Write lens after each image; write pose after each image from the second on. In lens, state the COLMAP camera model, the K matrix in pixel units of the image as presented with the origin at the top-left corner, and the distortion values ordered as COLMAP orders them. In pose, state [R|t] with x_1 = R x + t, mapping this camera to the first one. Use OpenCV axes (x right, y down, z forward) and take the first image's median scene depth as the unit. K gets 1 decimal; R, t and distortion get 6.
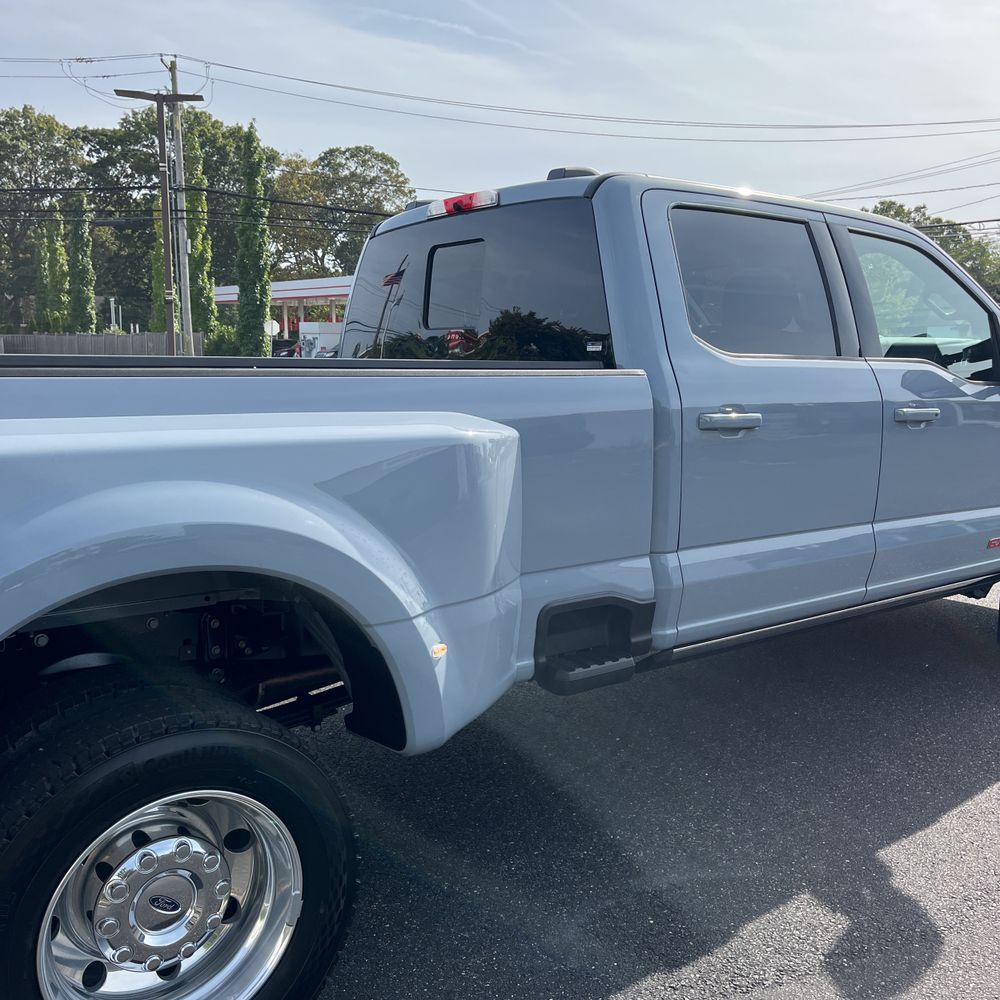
lens RADIAL K [[1016.7, 0, 506.1], [0, 1016.7, 500.9], [0, 0, 1]] dist [0.020624, 0.013204]
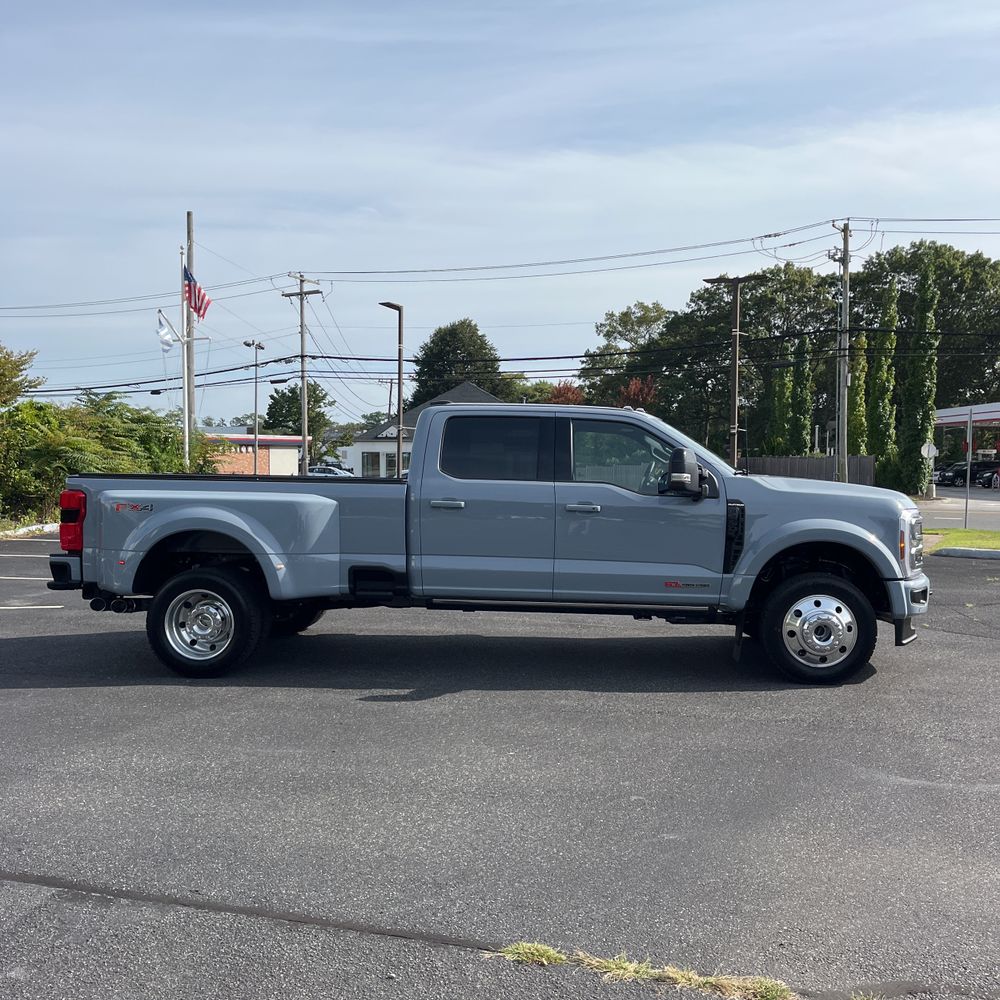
lens RADIAL K [[1011.8, 0, 512.3], [0, 1011.8, 483.7], [0, 0, 1]] dist [0.025176, -0.008129]
pose [[0.751685, 0.016617, -0.659313, 0.116039], [-0.104447, 0.990066, -0.094126, 0.005044], [0.651199, 0.139616, 0.745953, -0.042477]]
